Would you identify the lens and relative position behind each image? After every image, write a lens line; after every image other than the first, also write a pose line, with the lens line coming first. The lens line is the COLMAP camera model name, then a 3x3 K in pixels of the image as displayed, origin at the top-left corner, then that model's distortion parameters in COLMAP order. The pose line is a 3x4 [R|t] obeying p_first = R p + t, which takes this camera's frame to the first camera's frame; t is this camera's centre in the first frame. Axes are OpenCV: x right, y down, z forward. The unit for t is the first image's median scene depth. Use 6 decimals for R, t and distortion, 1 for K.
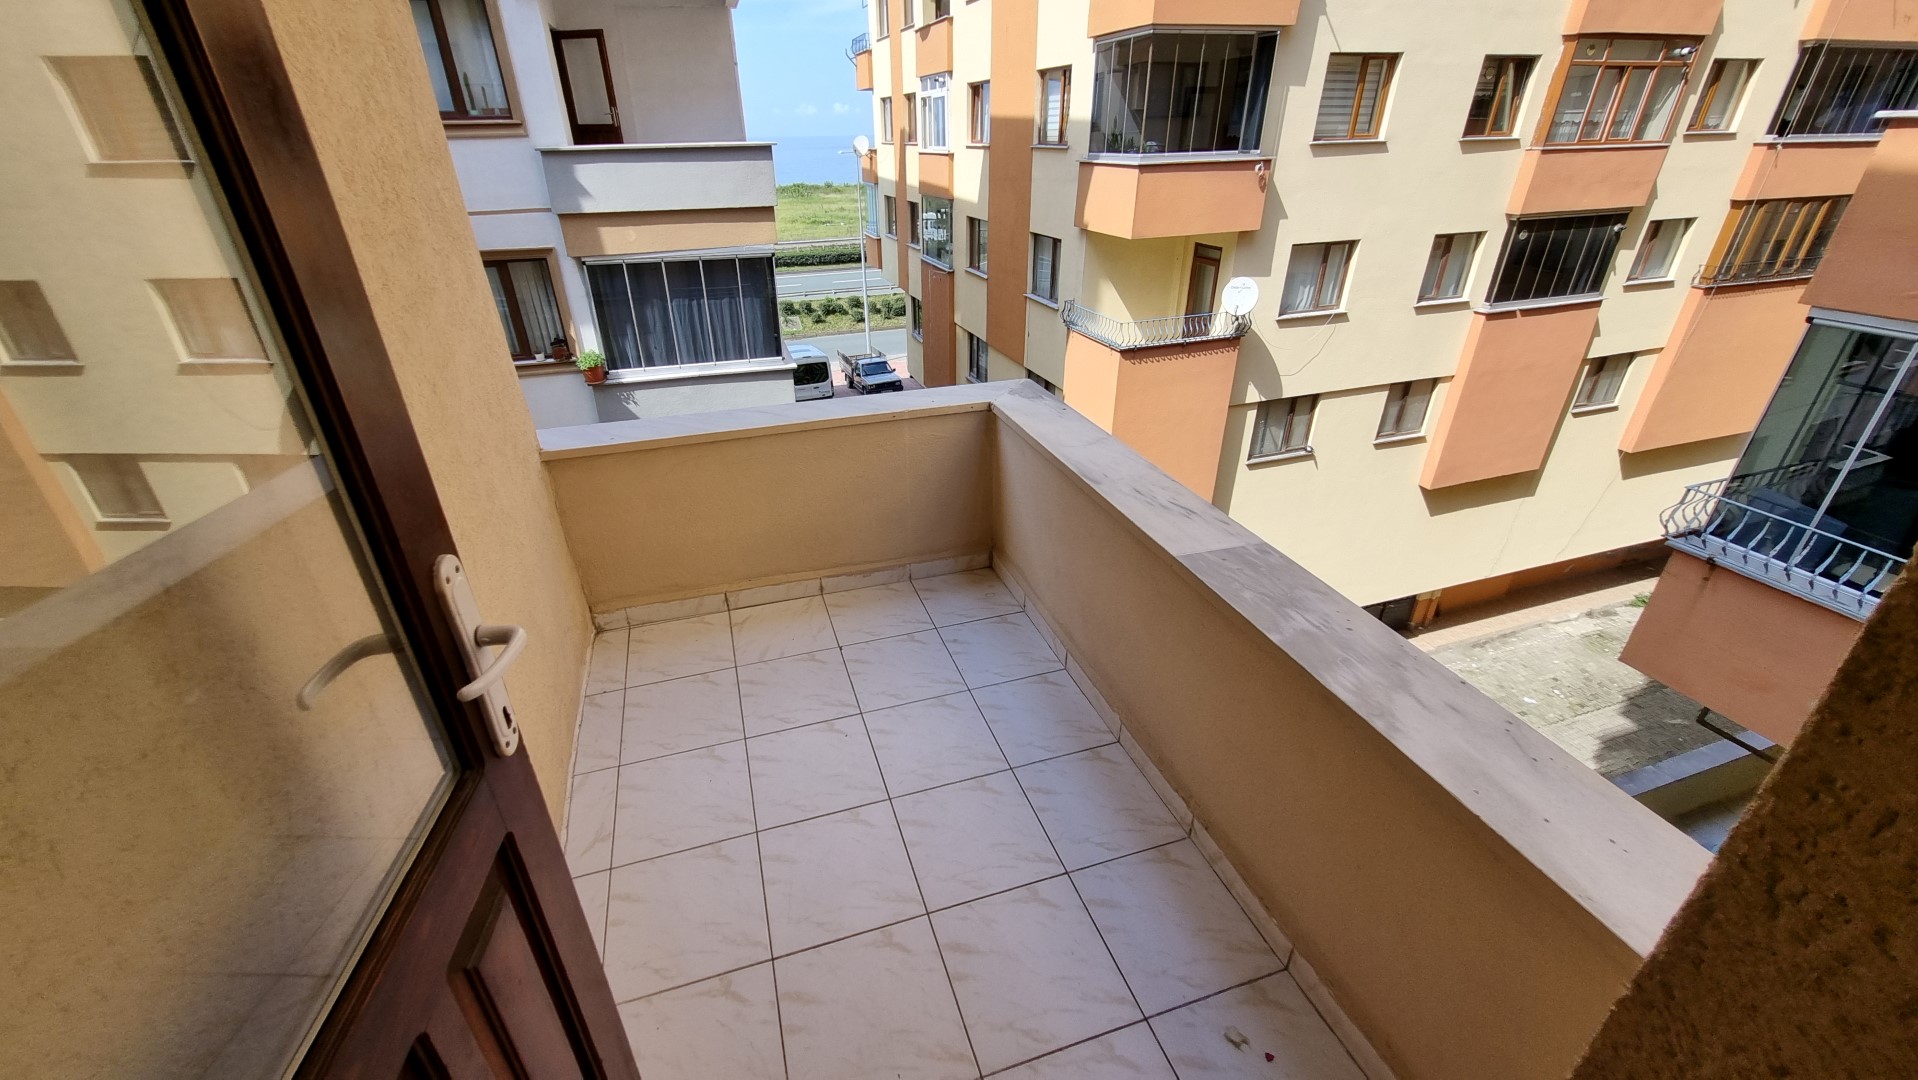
lens RADIAL K [[761.2, 0, 929.0], [0, 761.2, 535.8], [0, 0, 1]] dist [0.001015, -0.000194]
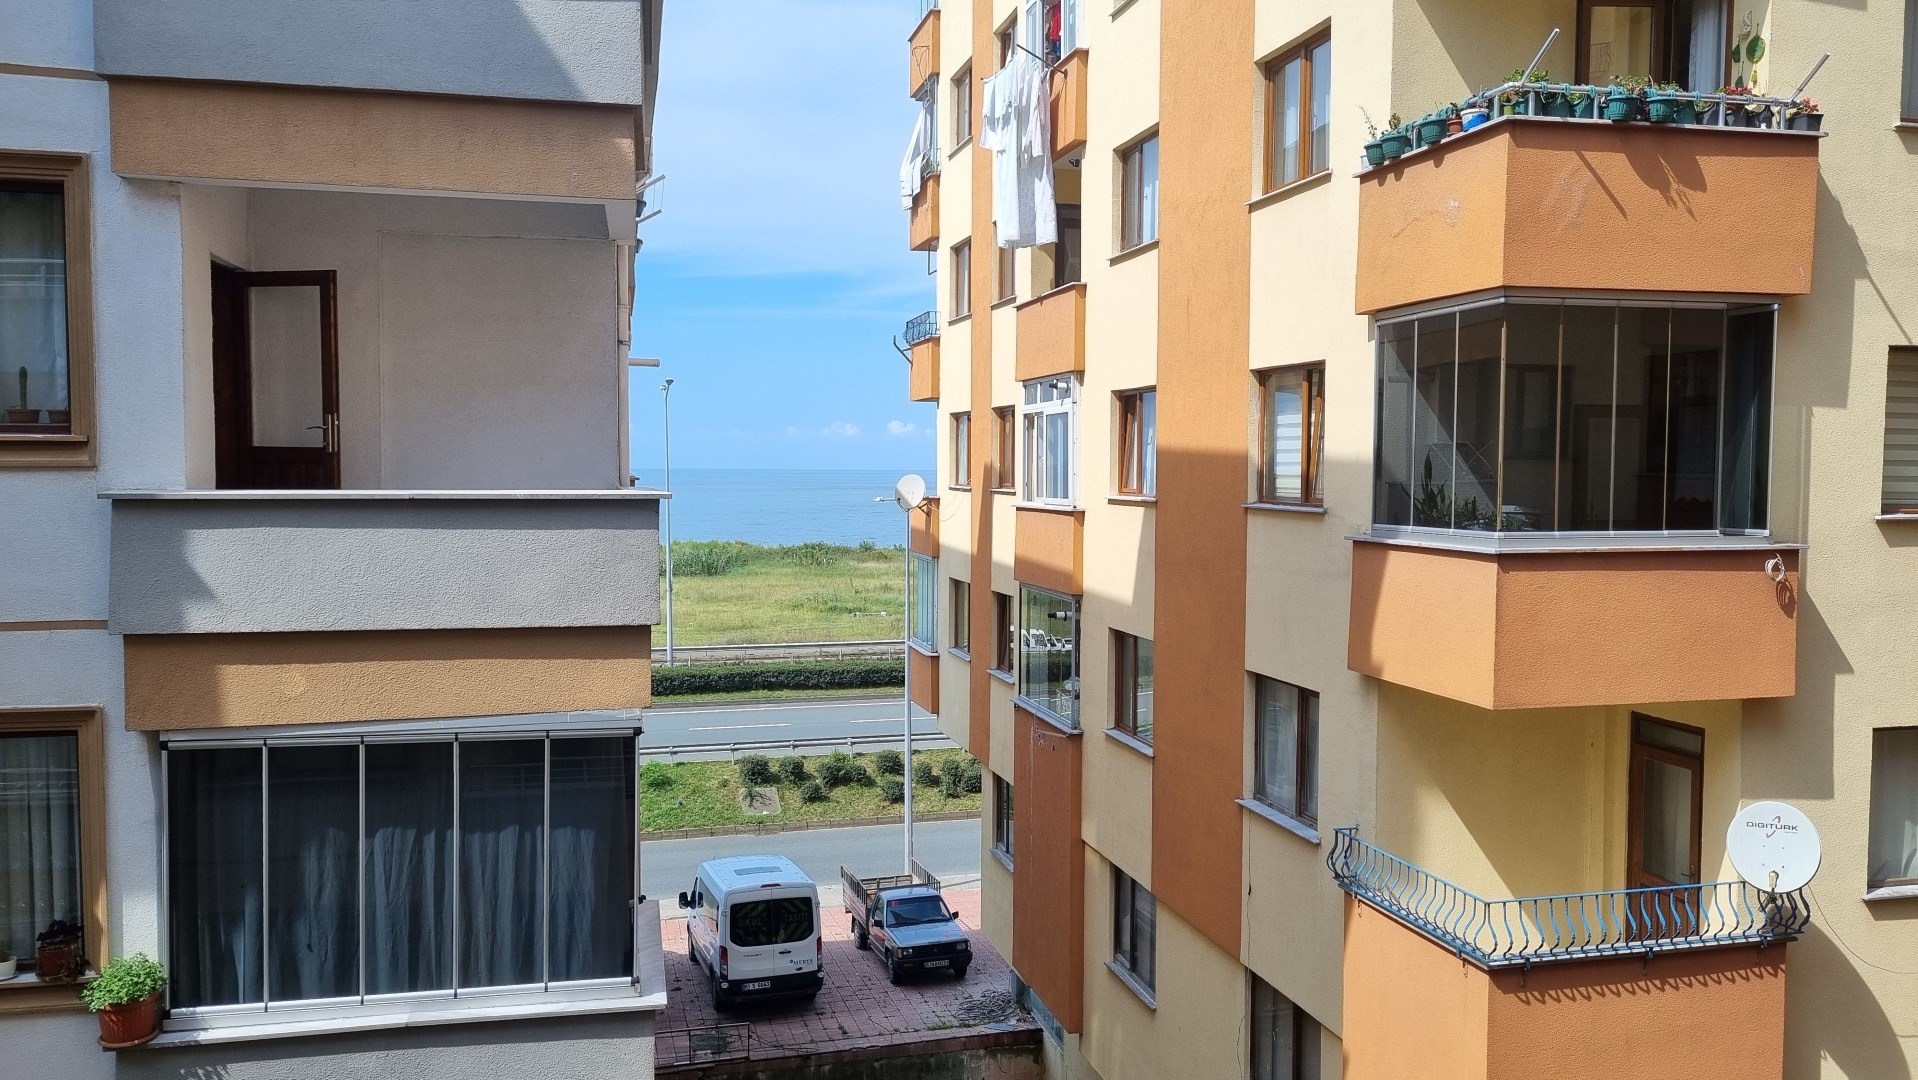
lens RADIAL K [[1488.7, 0, 969.8], [0, 1488.7, 549.0], [0, 0, 1]] dist [0.028477, -0.000381]
pose [[0.998376, 0.025714, -0.050827, 0.010513], [-0.044653, 0.907310, -0.418085, -0.090278], [0.035365, 0.419676, 0.906985, 0.159754]]
